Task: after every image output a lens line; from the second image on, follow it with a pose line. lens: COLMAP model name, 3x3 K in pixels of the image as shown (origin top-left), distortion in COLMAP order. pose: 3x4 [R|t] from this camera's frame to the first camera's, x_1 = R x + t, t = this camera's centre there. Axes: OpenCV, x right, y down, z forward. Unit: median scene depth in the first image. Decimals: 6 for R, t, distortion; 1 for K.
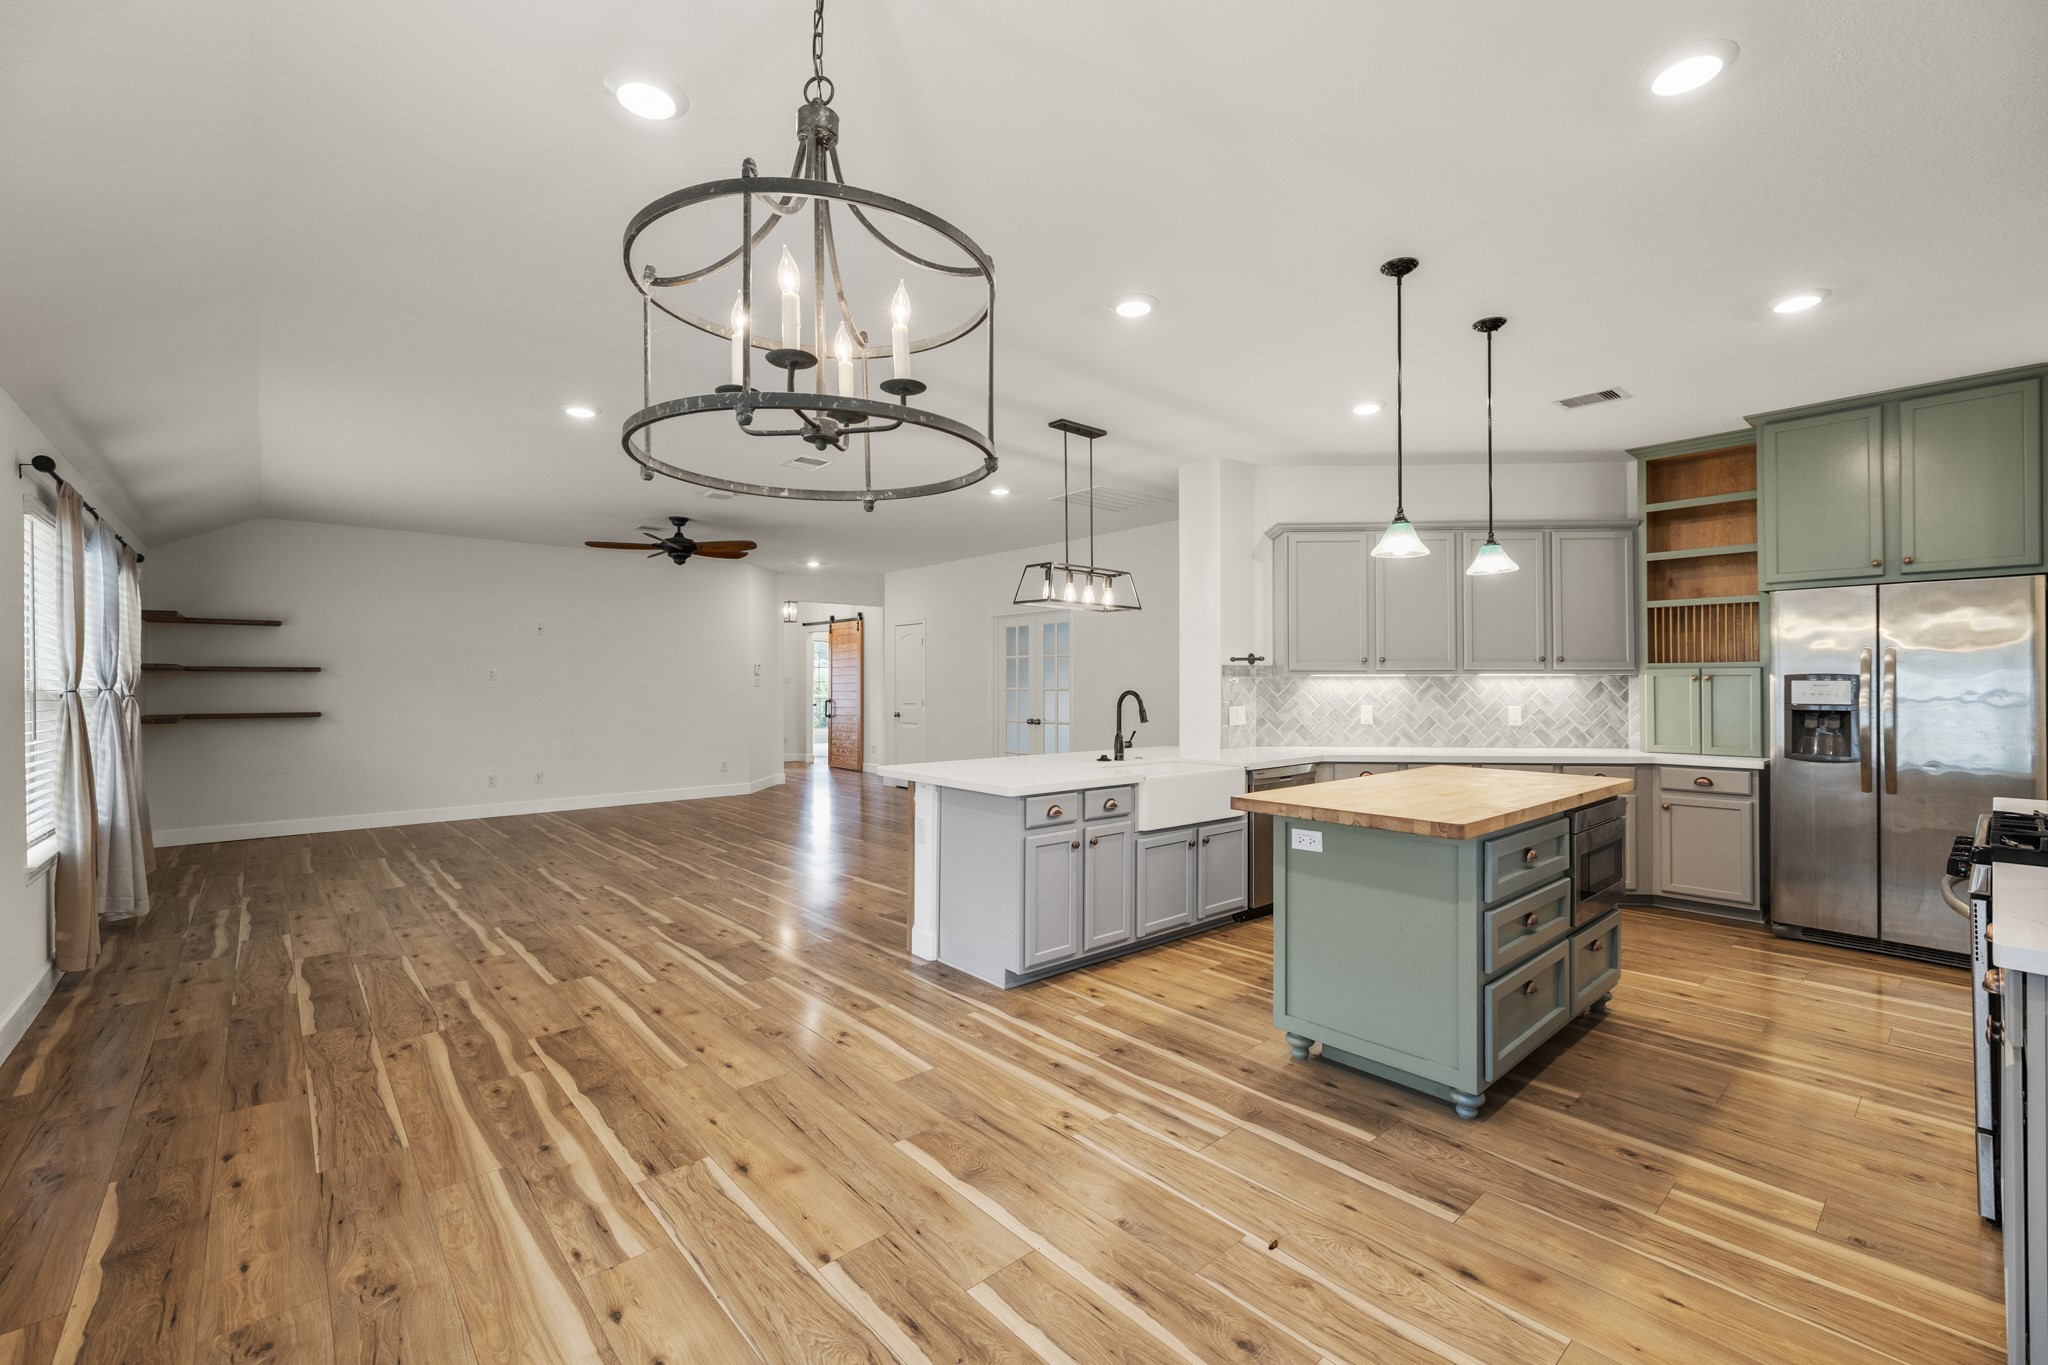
lens RADIAL K [[860.5, 0, 1028.1], [0, 860.5, 673.8], [0, 0, 1]] dist [0.002731, -0.002543]
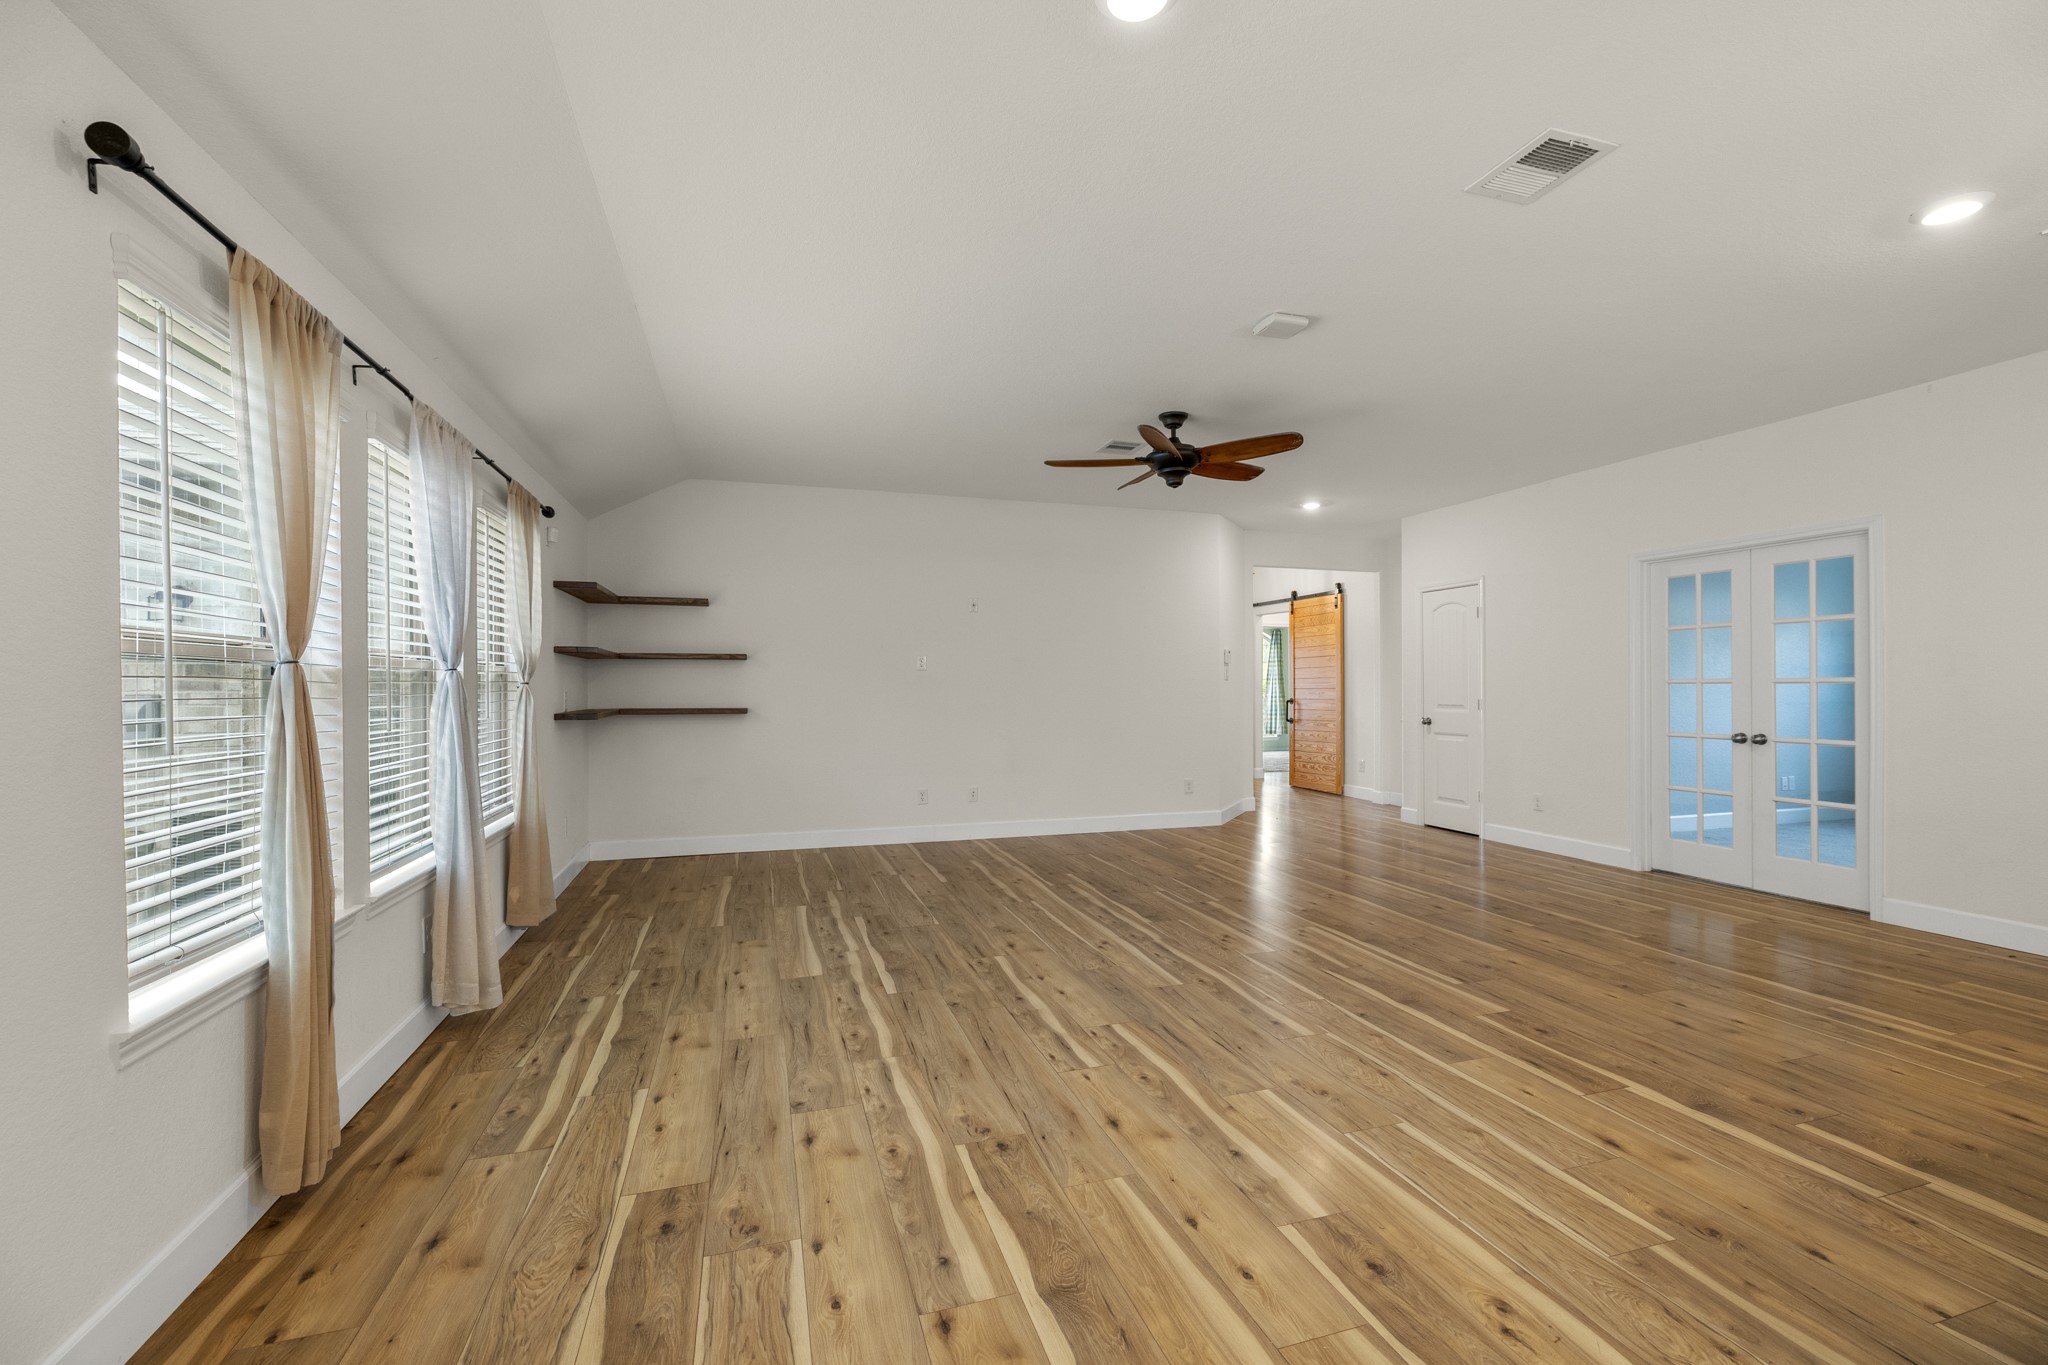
lens RADIAL K [[860.5, 0, 1024.7], [0, 860.5, 688.5], [0, 0, 1]] dist [0.002731, -0.002543]
pose [[0.912041, 0.000695, -0.410099, -0.366728], [0.004917, 0.999908, 0.012629, 0.025074], [0.410070, -0.013535, 0.911954, 0.546469]]
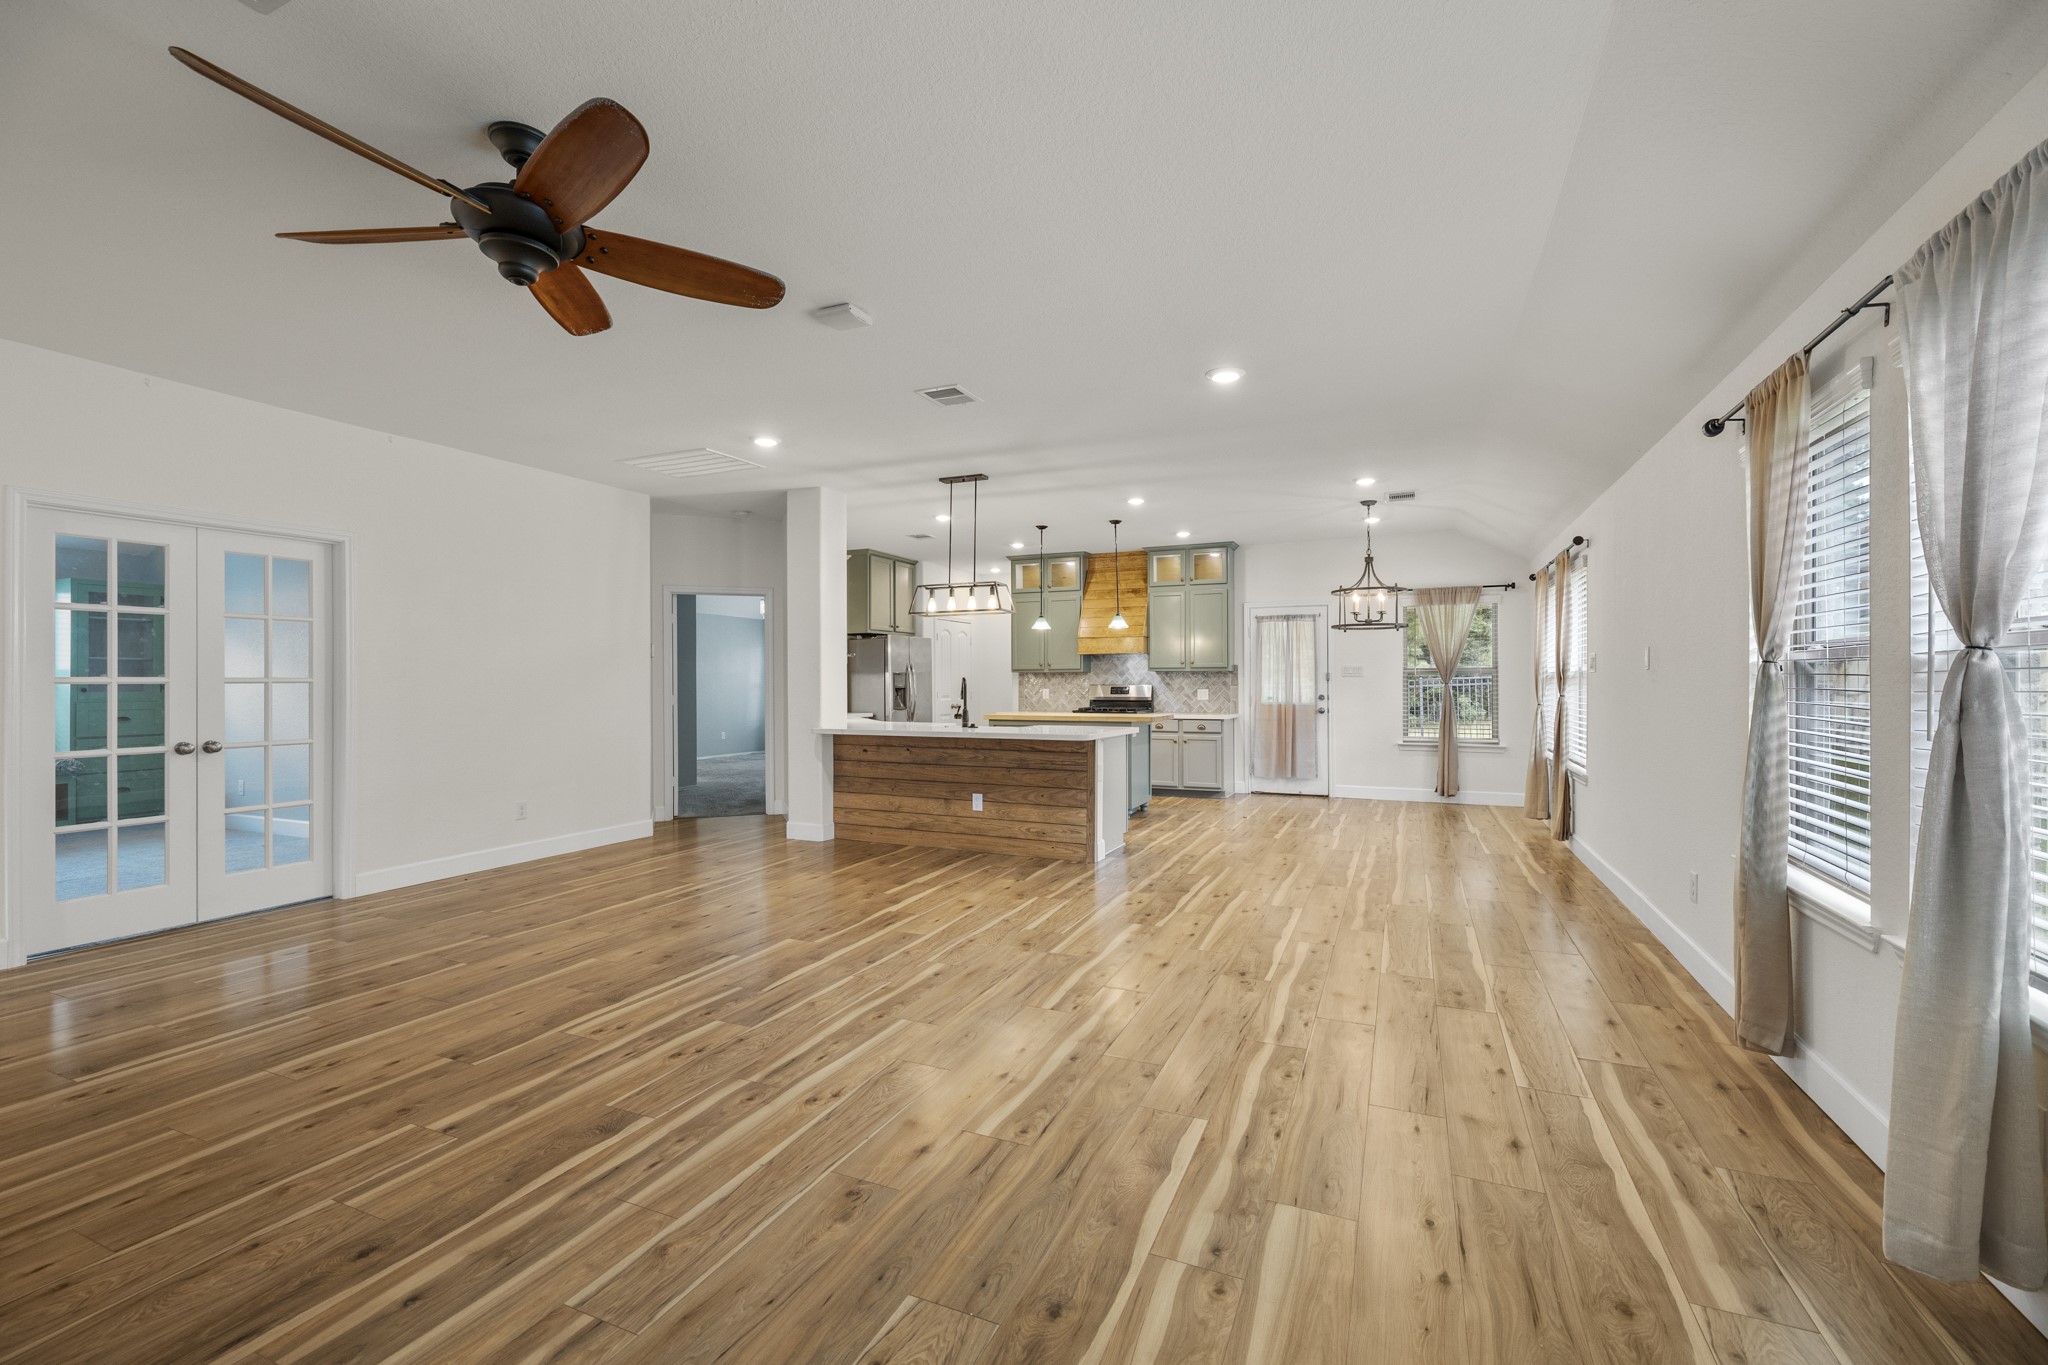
lens RADIAL K [[860.5, 0, 1027.3], [0, 860.5, 692.5], [0, 0, 1]] dist [0.002731, -0.002543]
pose [[-0.416415, -0.007471, 0.909144, -1.175789], [-0.006971, 0.999963, 0.005024, 0.035676], [-0.909148, -0.004246, -0.416451, 1.456260]]
